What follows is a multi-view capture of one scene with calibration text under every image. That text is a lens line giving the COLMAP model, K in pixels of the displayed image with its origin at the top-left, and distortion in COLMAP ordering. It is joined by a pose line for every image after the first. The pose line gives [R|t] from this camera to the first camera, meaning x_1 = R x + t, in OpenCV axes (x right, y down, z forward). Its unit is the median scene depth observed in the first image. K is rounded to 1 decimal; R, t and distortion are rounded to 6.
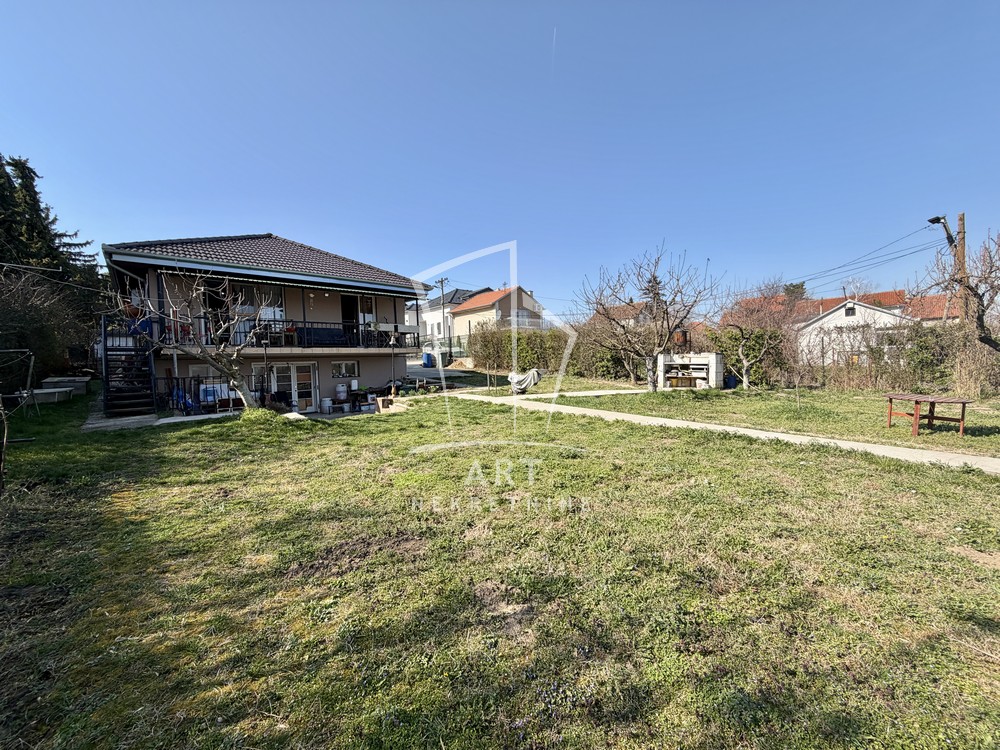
lens RADIAL K [[395.8, 0, 496.2], [0, 395.8, 377.1], [0, 0, 1]] dist [-0.000850, -0.000526]
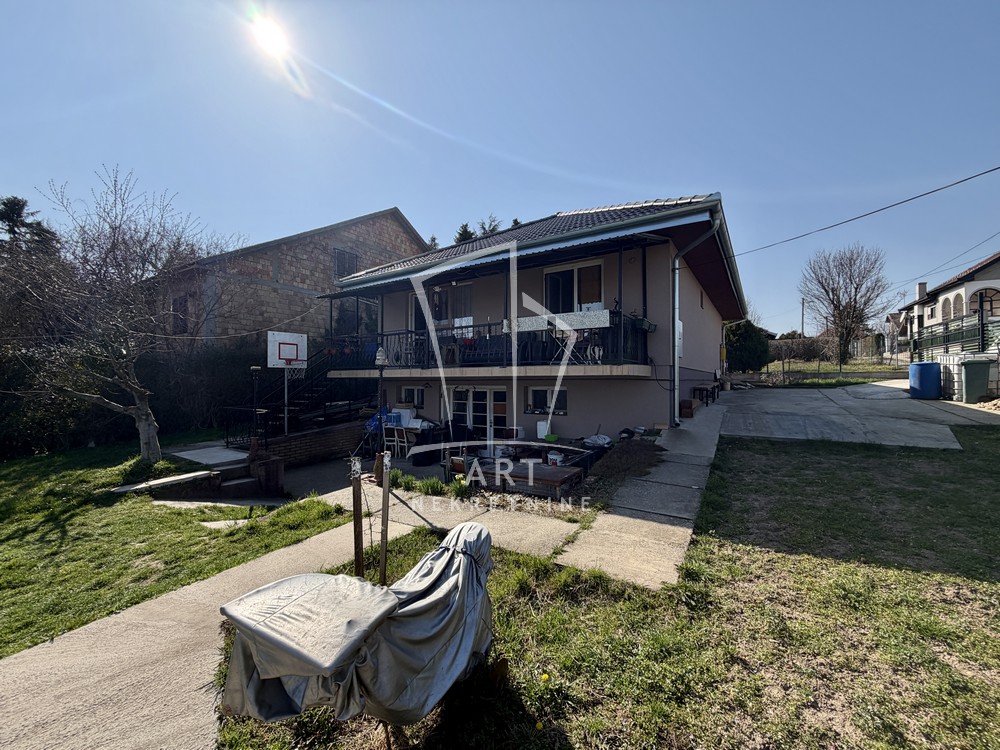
lens RADIAL K [[400.6, 0, 500.0], [0, 400.6, 375.0], [0, 0, 1]] dist [0.013200, -0.000219]
pose [[0.256781, 0.024242, -0.966165, 0.126969], [-0.032915, 0.999325, 0.016326, -0.046080], [0.965909, 0.027609, 0.257406, 0.543066]]
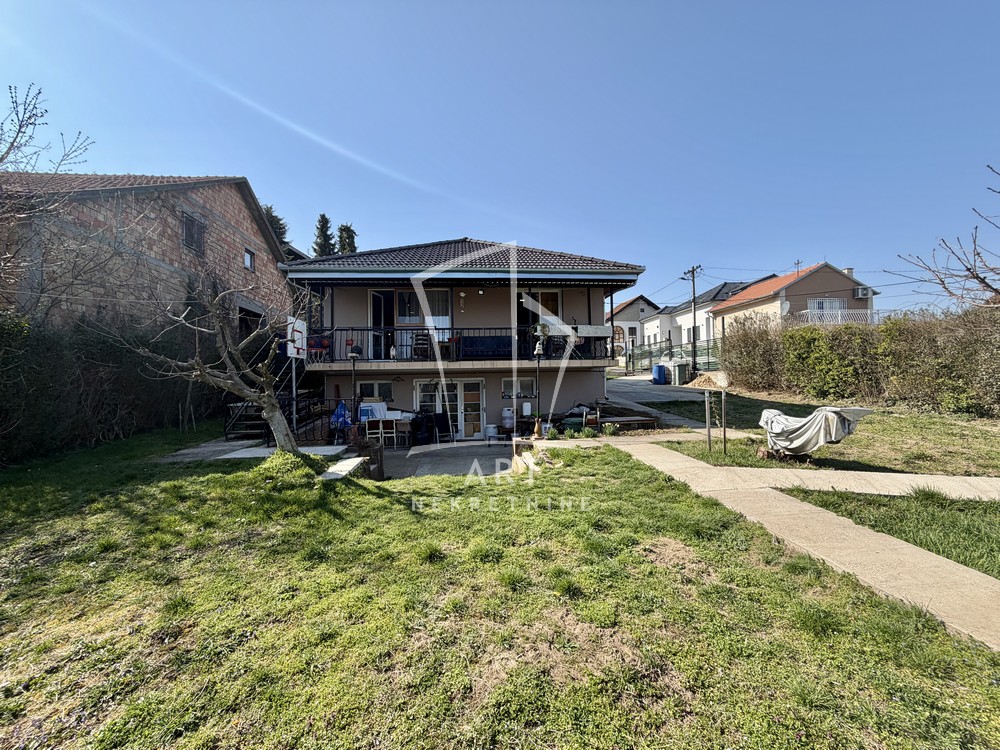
lens RADIAL K [[395.8, 0, 496.2], [0, 395.8, 377.1], [0, 0, 1]] dist [-0.000850, -0.000526]
pose [[0.797376, 0.011799, -0.603367, 0.035850], [-0.027920, 0.999460, -0.017354, -0.018286], [0.602837, 0.030683, 0.797275, 0.246010]]
